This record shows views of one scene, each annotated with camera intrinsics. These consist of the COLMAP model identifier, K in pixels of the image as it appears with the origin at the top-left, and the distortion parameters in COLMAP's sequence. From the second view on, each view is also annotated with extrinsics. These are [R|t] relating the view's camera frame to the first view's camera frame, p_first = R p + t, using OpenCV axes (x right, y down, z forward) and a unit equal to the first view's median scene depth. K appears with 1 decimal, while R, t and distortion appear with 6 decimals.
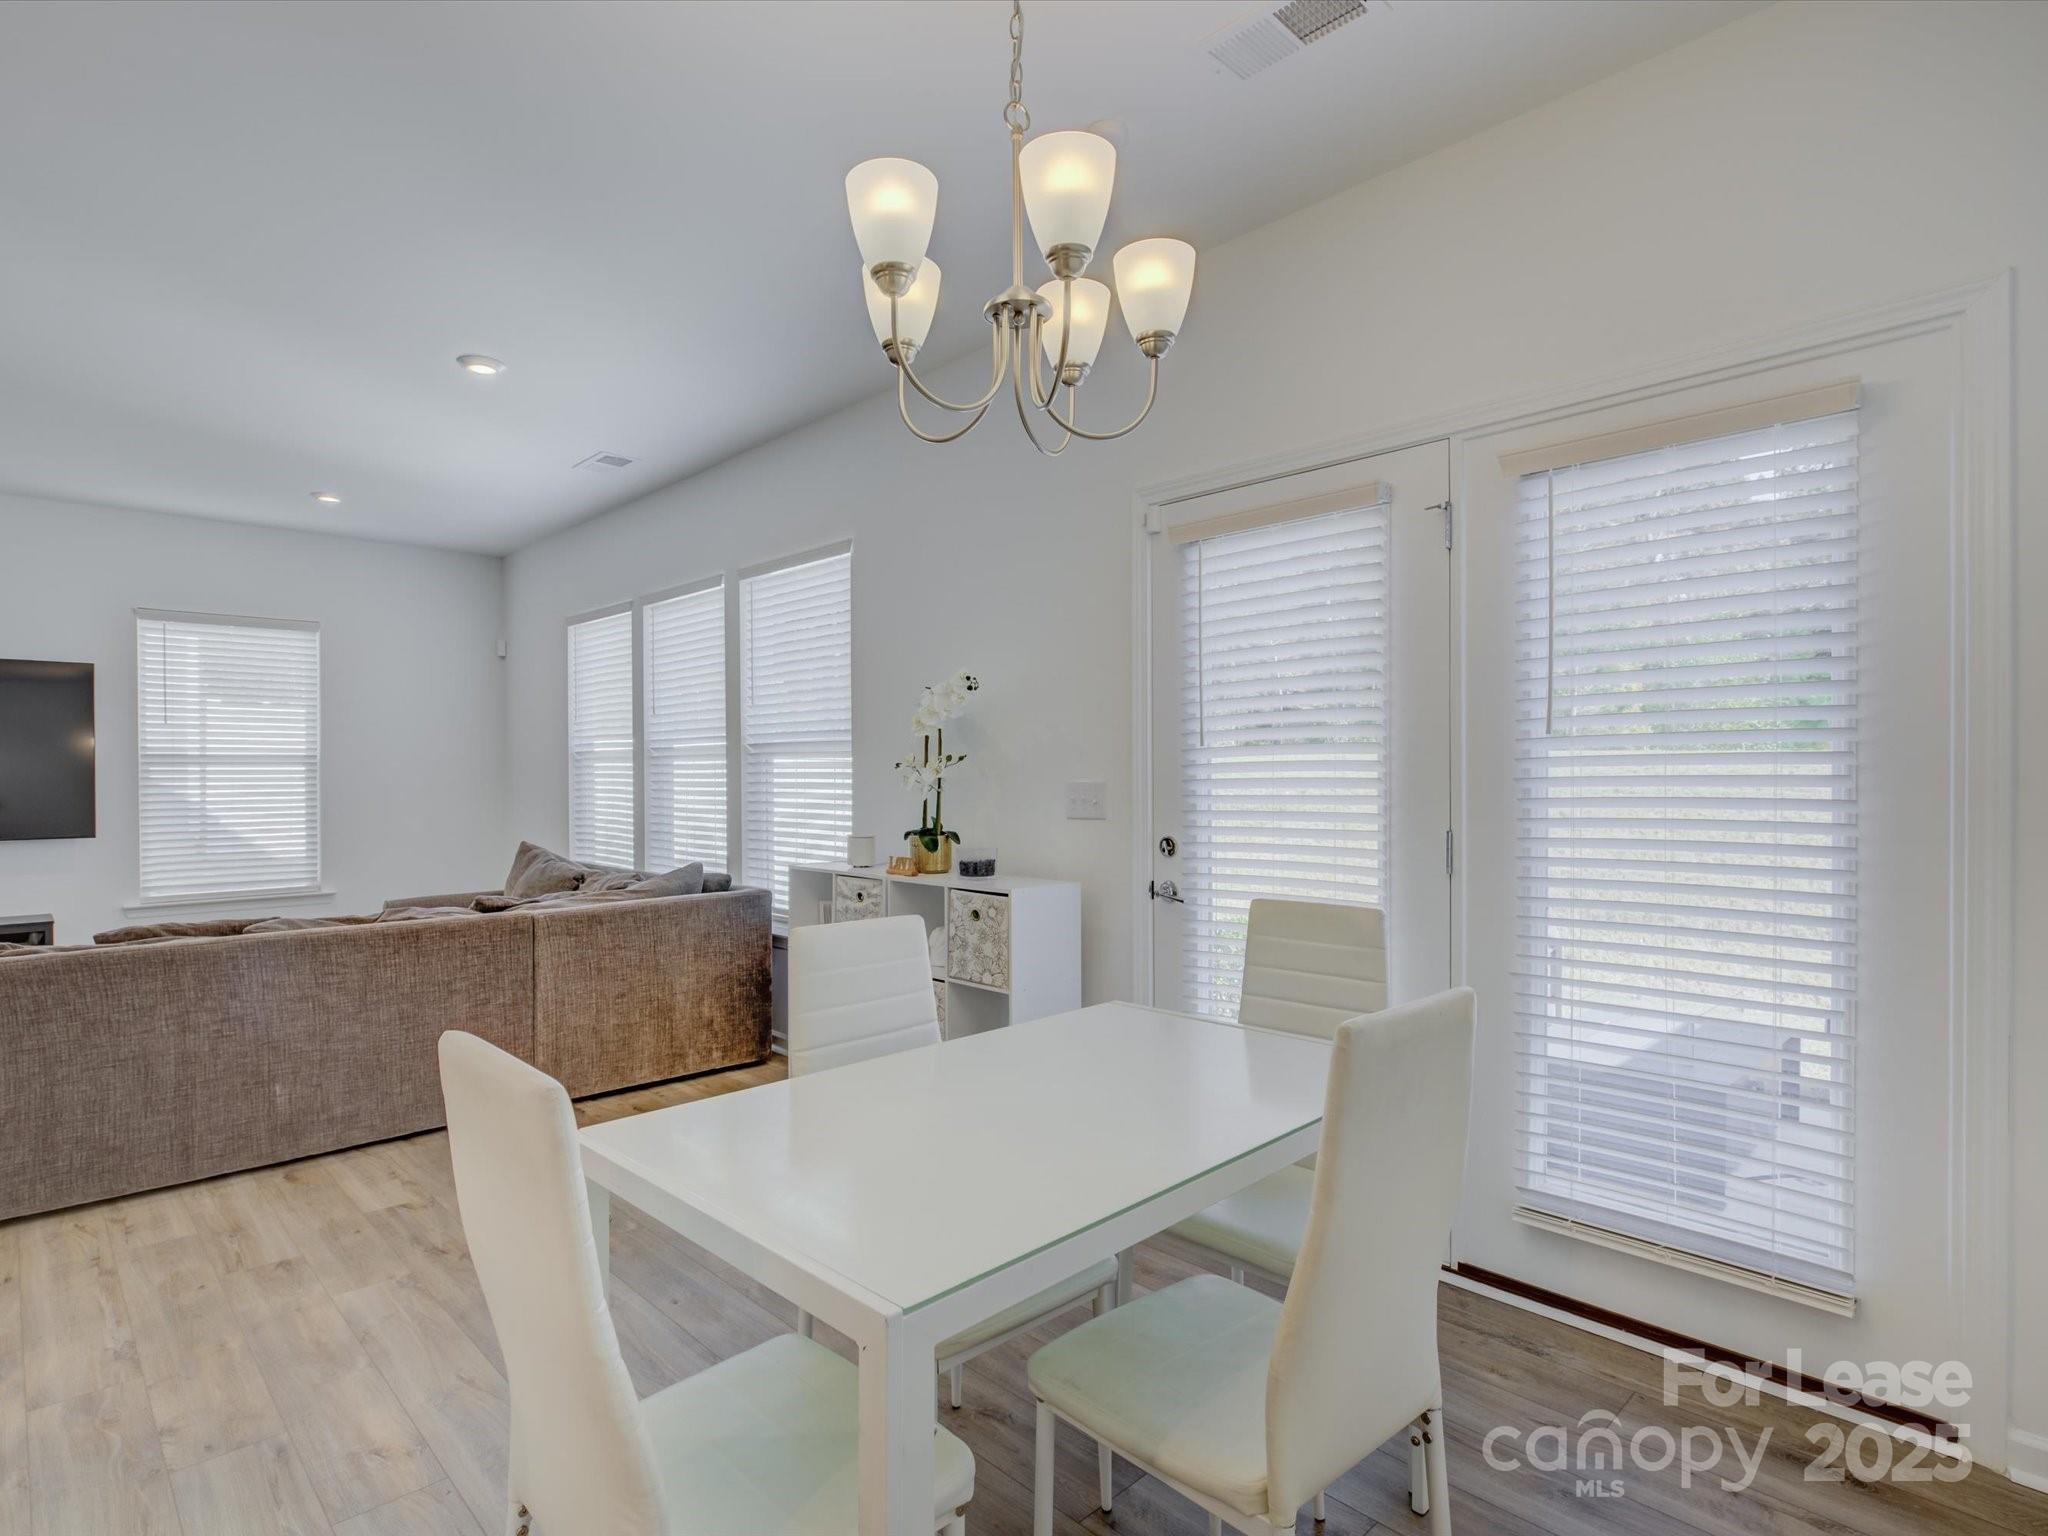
lens RADIAL K [[1069.4, 0, 1001.0], [0, 1069.4, 783.9], [0, 0, 1]] dist [-0.011240, 0.003408]
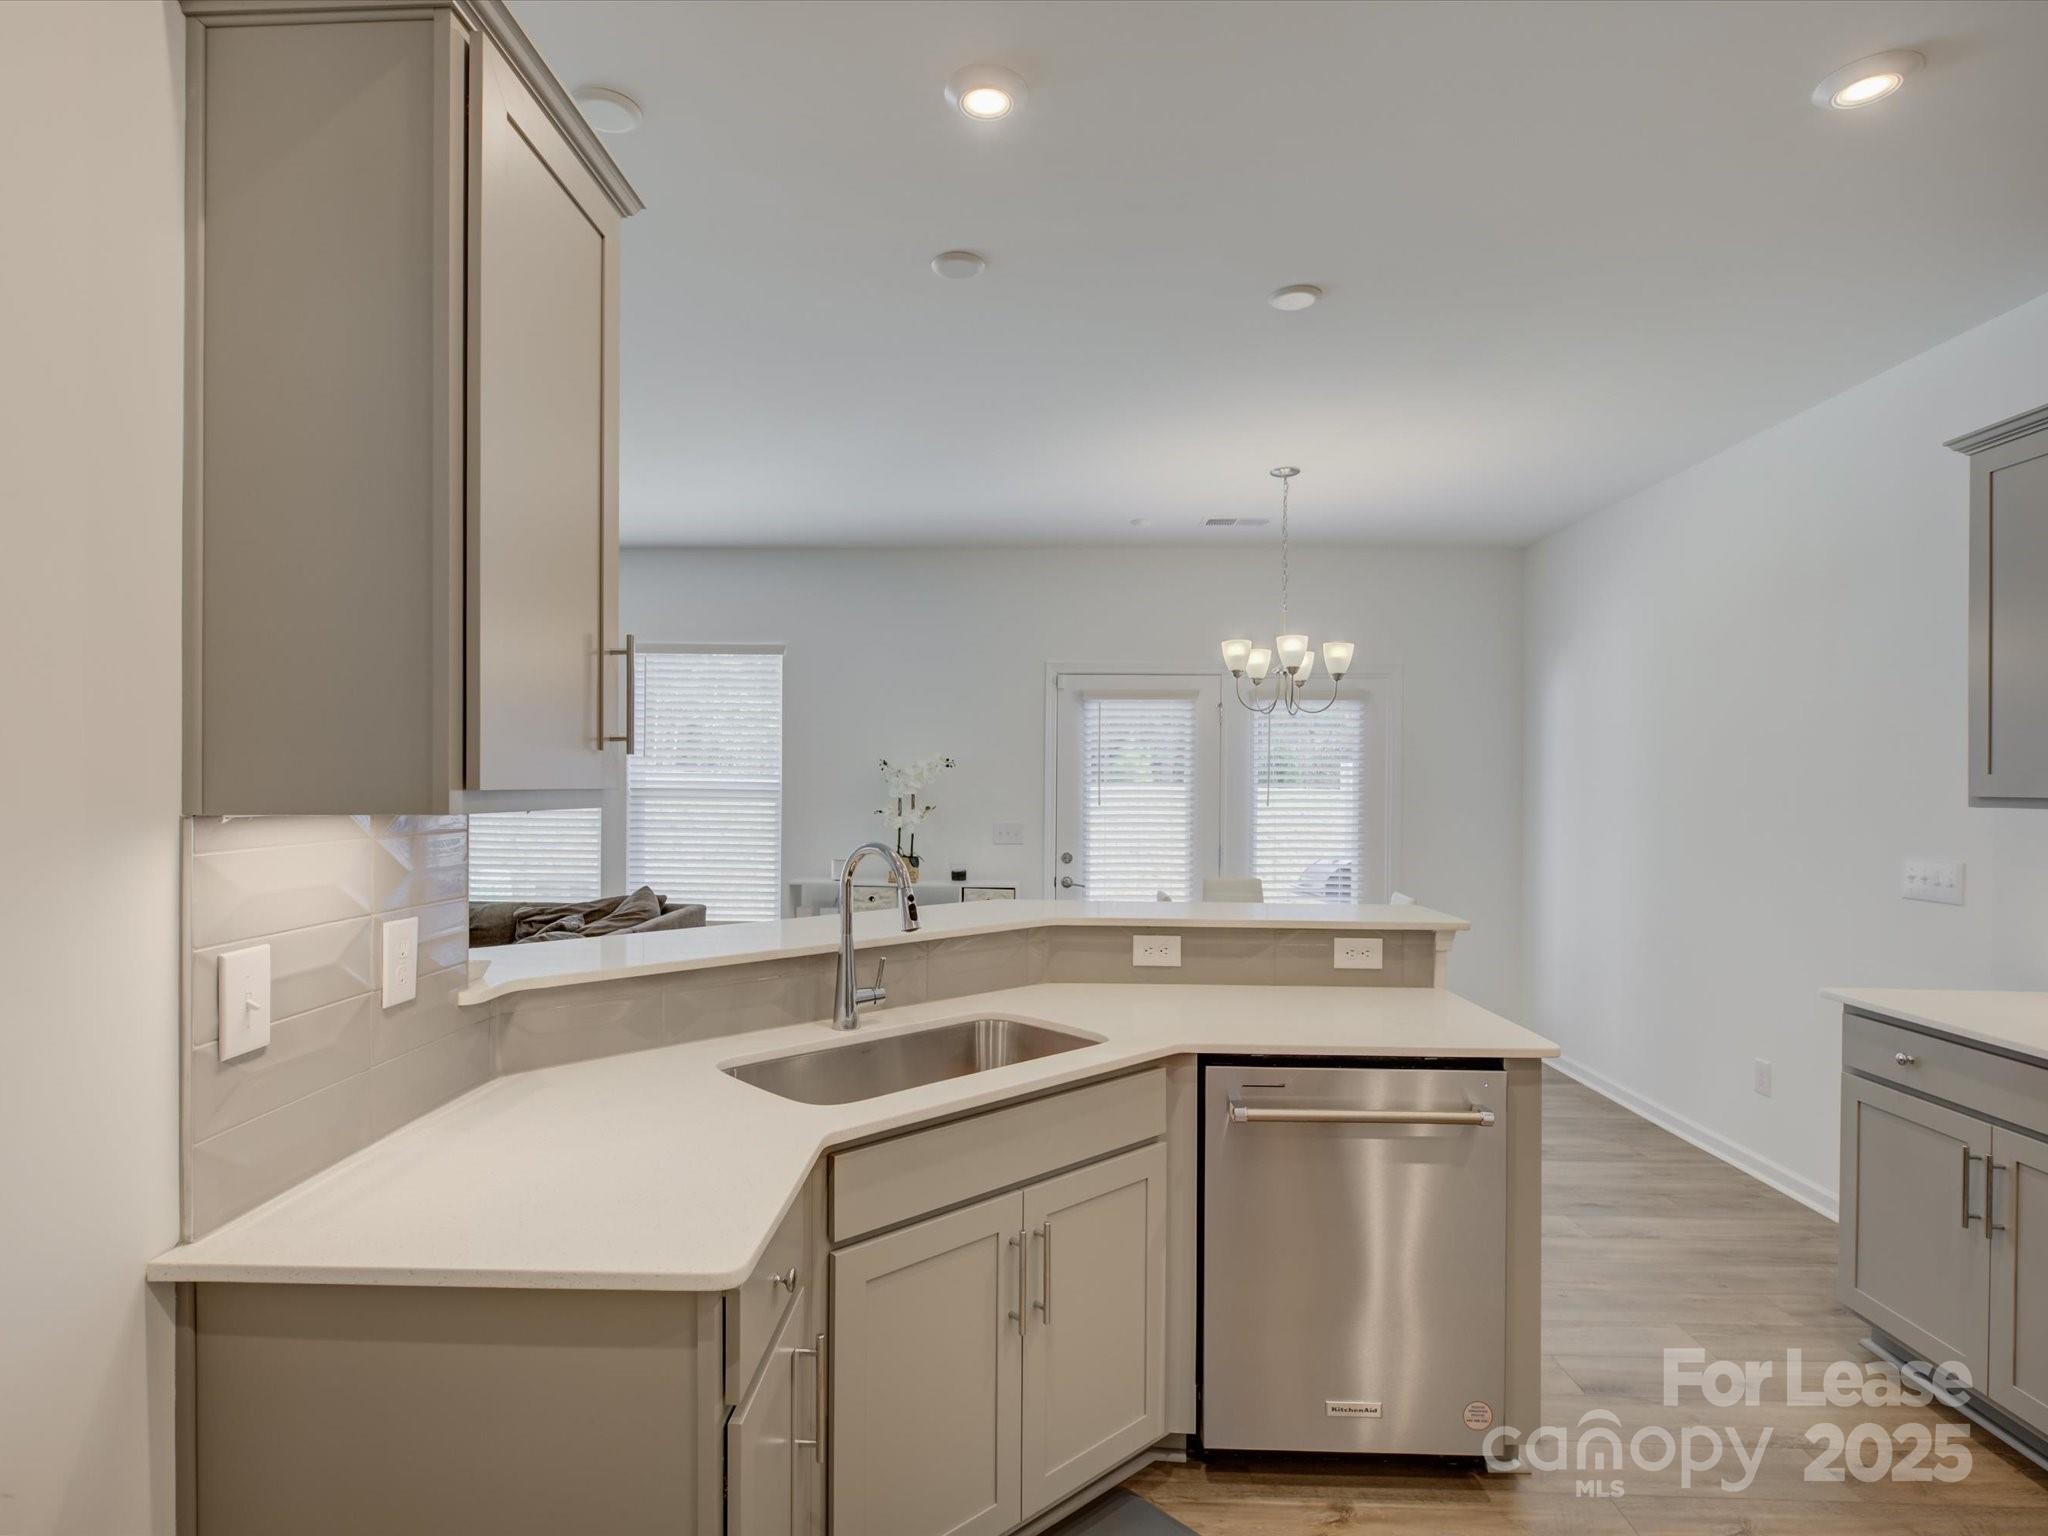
lens RADIAL K [[1069.4, 0, 1013.0], [0, 1069.4, 785.0], [0, 0, 1]] dist [-0.011240, 0.003408]
pose [[0.705385, 0.009624, 0.708759, -0.974511], [-0.005937, 0.999953, -0.007669, -0.042523], [-0.708799, 0.001202, 0.705409, -0.200663]]
